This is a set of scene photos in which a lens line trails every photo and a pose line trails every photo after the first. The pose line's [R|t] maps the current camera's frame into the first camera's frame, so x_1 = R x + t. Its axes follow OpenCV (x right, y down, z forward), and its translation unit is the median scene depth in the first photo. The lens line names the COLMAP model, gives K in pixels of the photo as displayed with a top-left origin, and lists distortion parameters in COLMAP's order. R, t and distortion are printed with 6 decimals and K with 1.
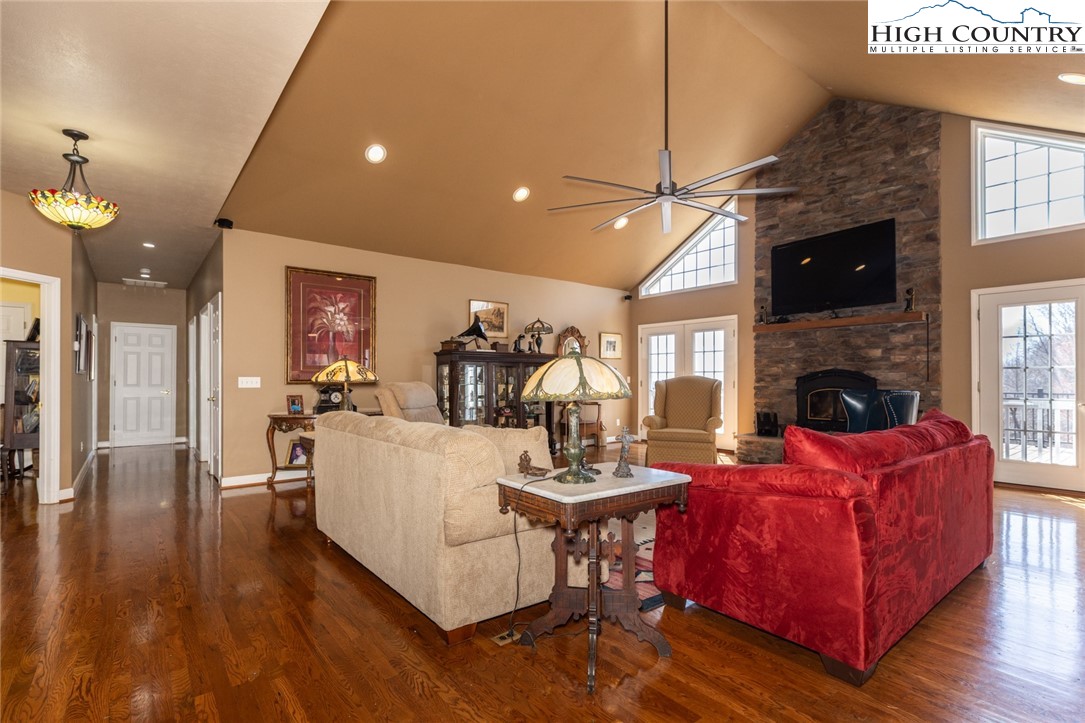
lens RADIAL K [[524.4, 0, 542.1], [0, 524.4, 376.8], [0, 0, 1]] dist [0.001371, 0.000127]
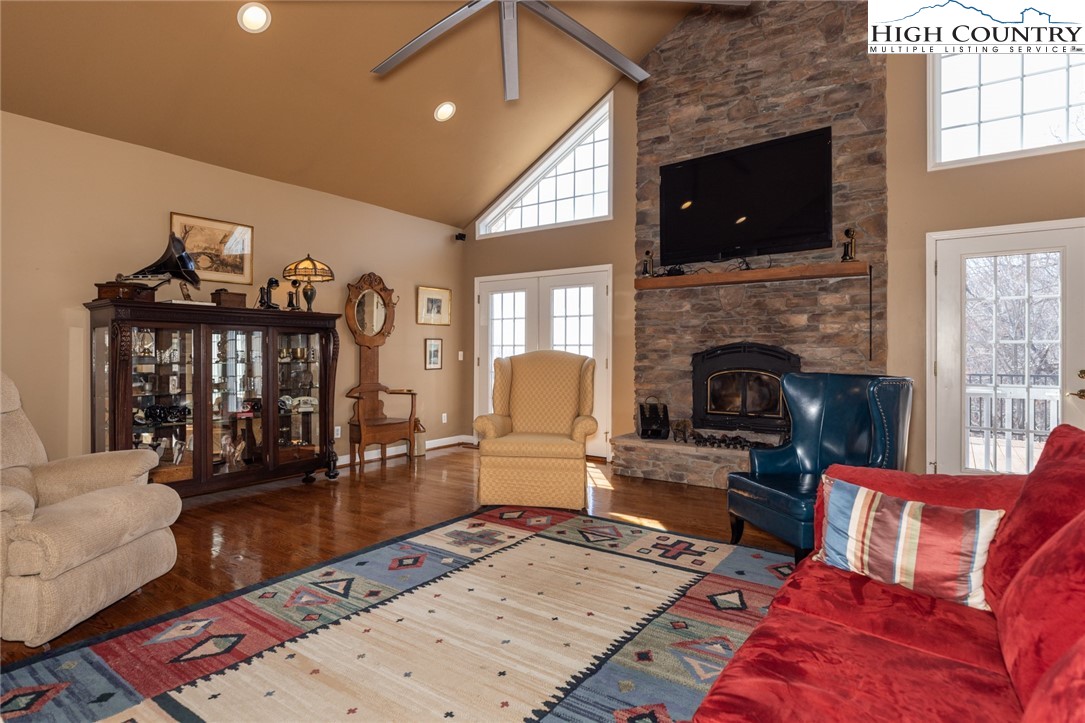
lens RADIAL K [[568.8, 0, 544.6], [0, 568.8, 355.1], [0, 0, 1]] dist [0.000410, -0.000472]
pose [[0.961238, 0.004336, 0.275684, 0.084548], [-0.005959, 0.999969, 0.005050, 0.000091], [-0.275654, -0.006497, 0.961235, 0.323528]]
